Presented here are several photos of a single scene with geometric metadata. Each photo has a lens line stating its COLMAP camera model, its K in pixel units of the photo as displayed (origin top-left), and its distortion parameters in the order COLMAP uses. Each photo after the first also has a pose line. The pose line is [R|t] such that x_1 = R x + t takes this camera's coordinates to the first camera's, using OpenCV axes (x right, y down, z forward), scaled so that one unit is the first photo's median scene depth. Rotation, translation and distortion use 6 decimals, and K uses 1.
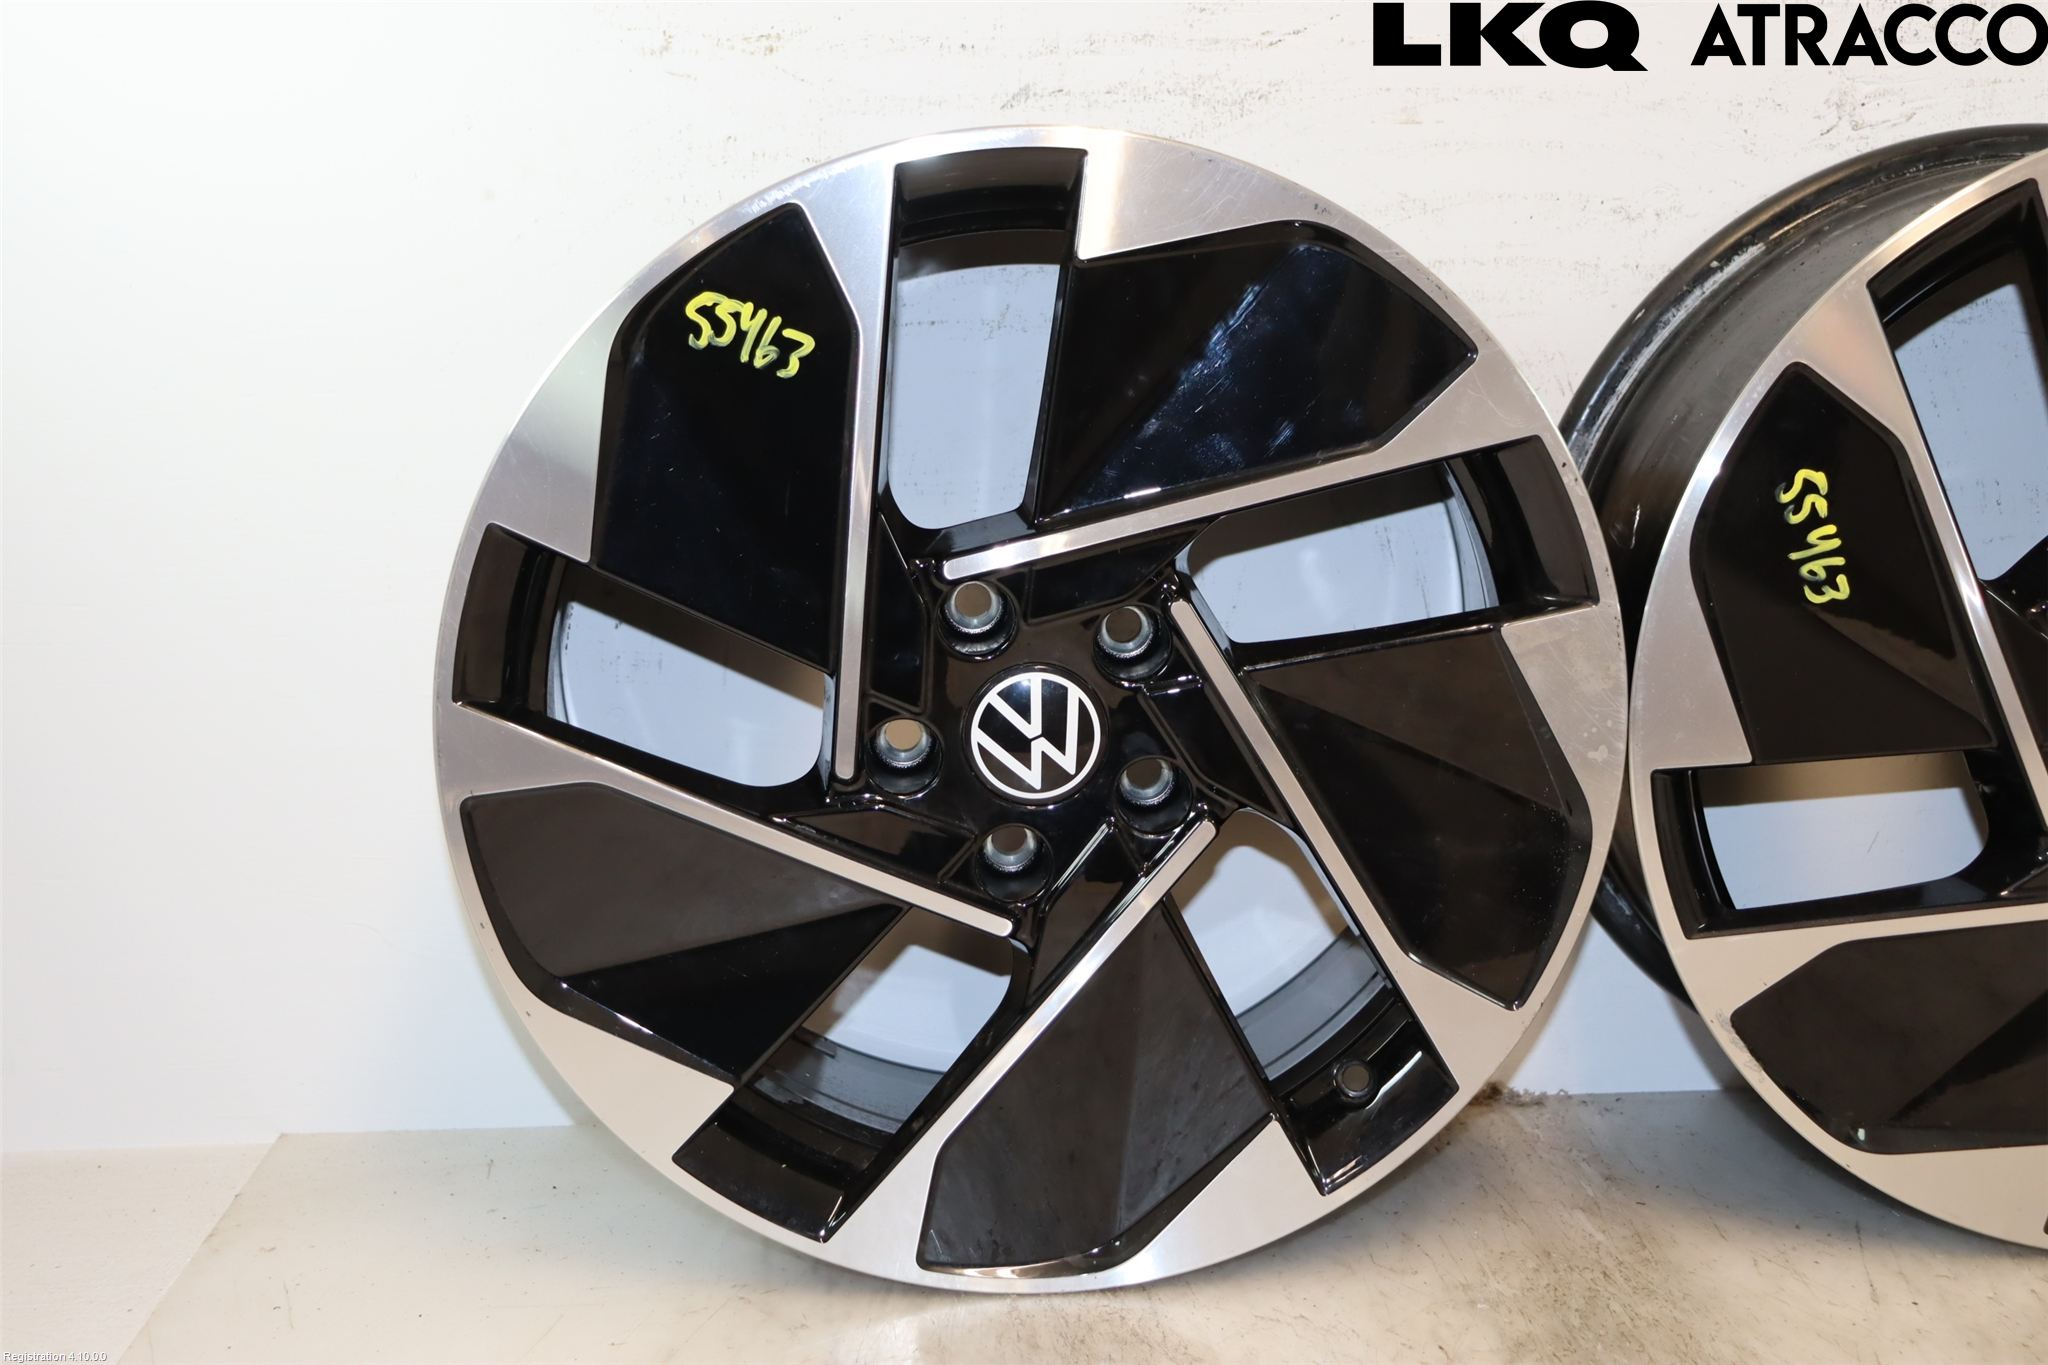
lens RADIAL K [[2634.4, 0, 1047.3], [0, 2634.4, 713.1], [0, 0, 1]] dist [0.003893, 0.000000]
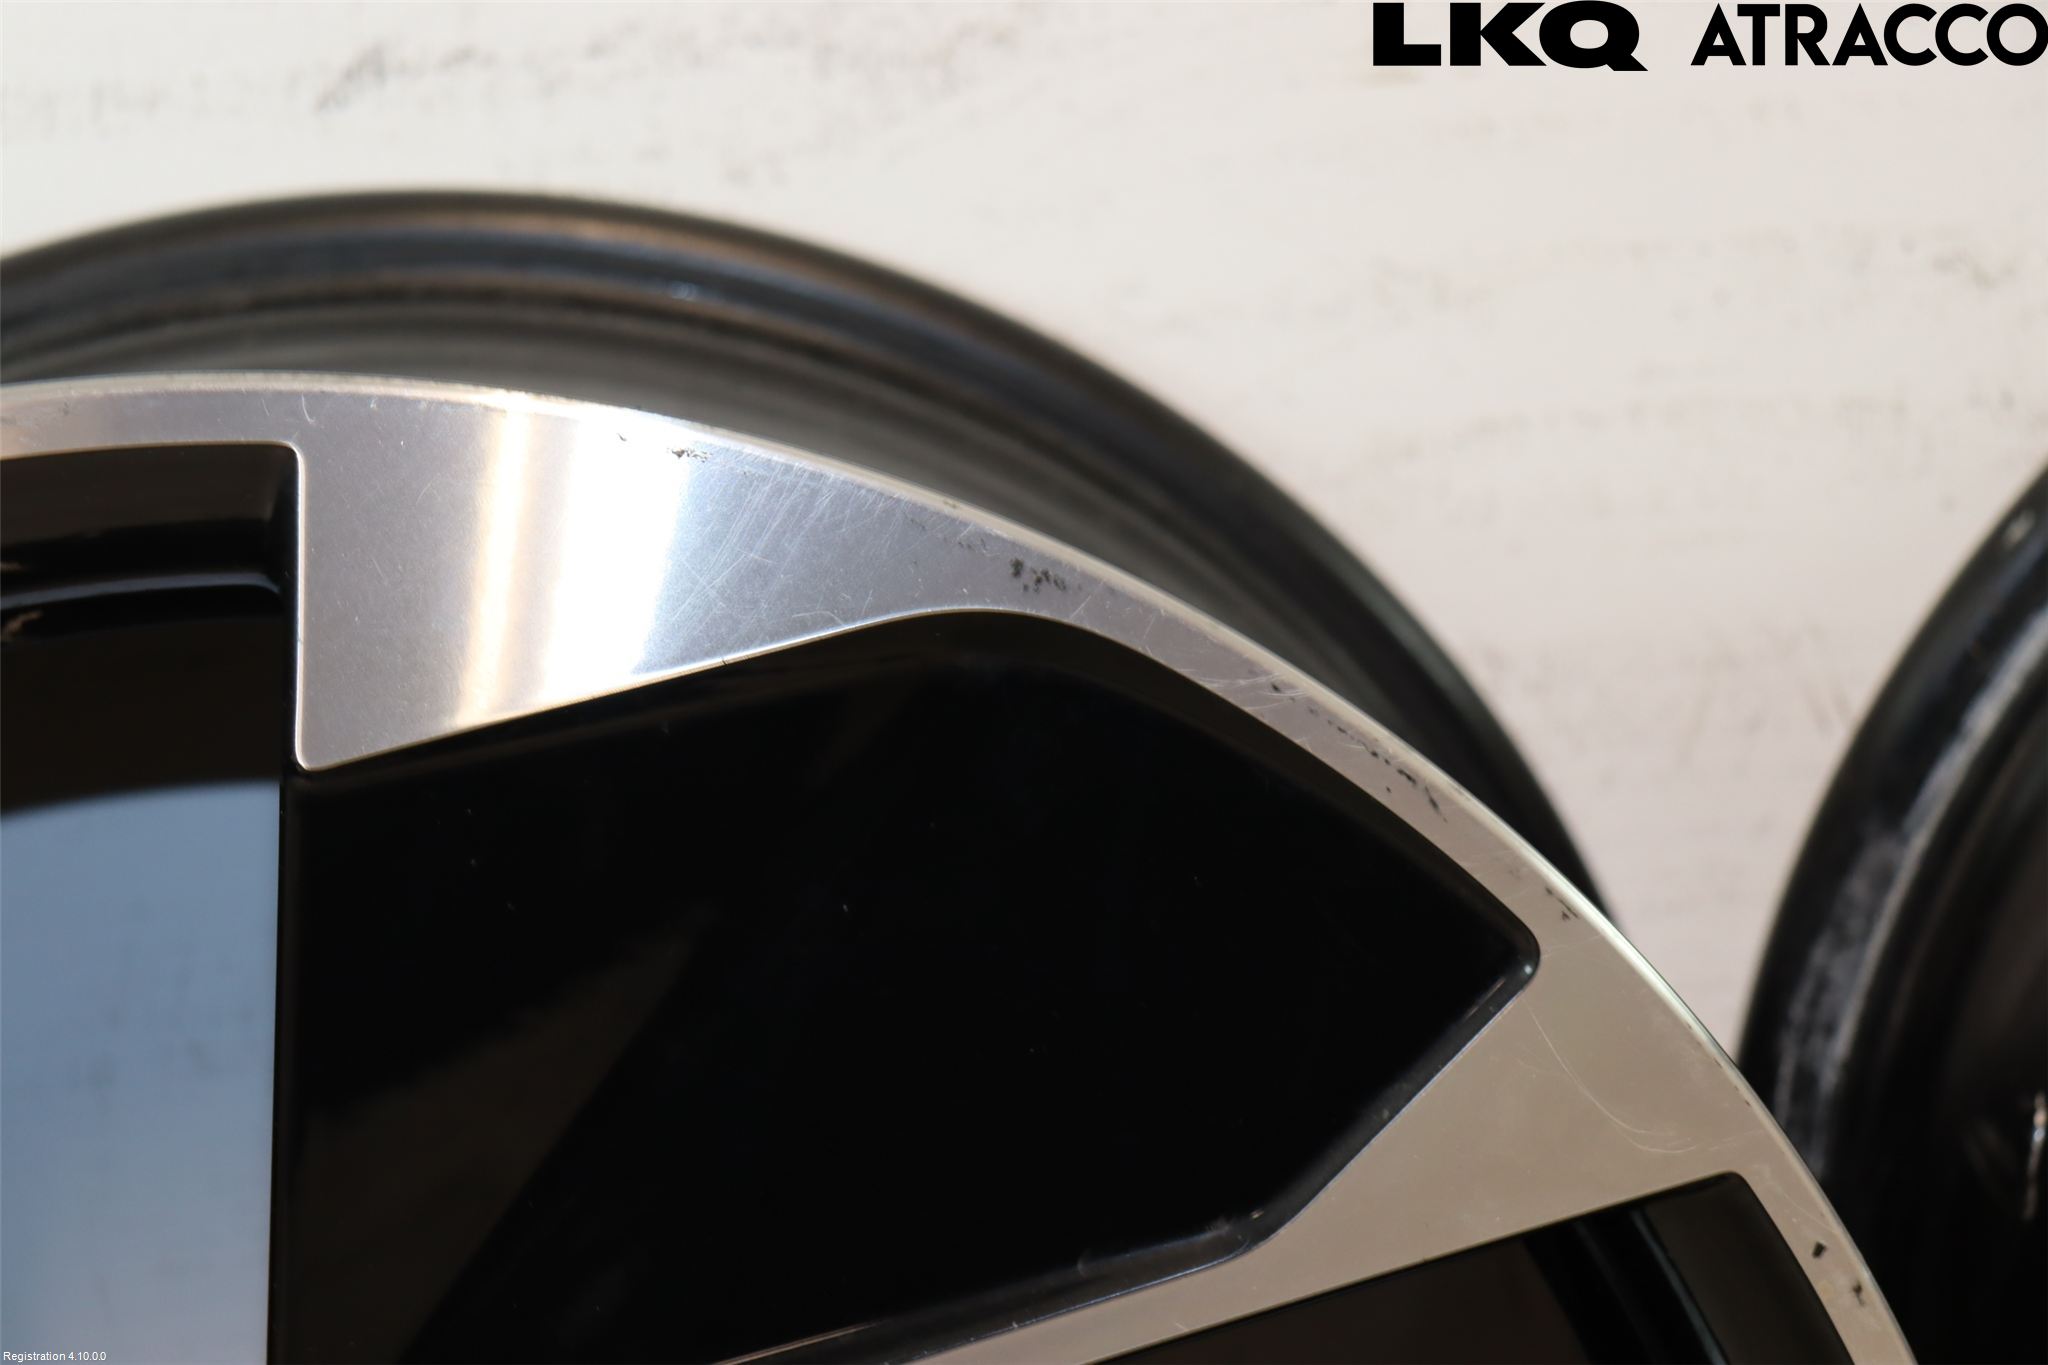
lens RADIAL K [[3868.5, 0, 1020.7], [0, 3868.5, 677.6], [0, 0, 1]] dist [0.204794, 0.000000]
pose [[0.998224, -0.050924, -0.030904, 0.098028], [0.052470, 0.997297, 0.051444, -0.171011], [0.028201, -0.052974, 0.998198, 0.432386]]
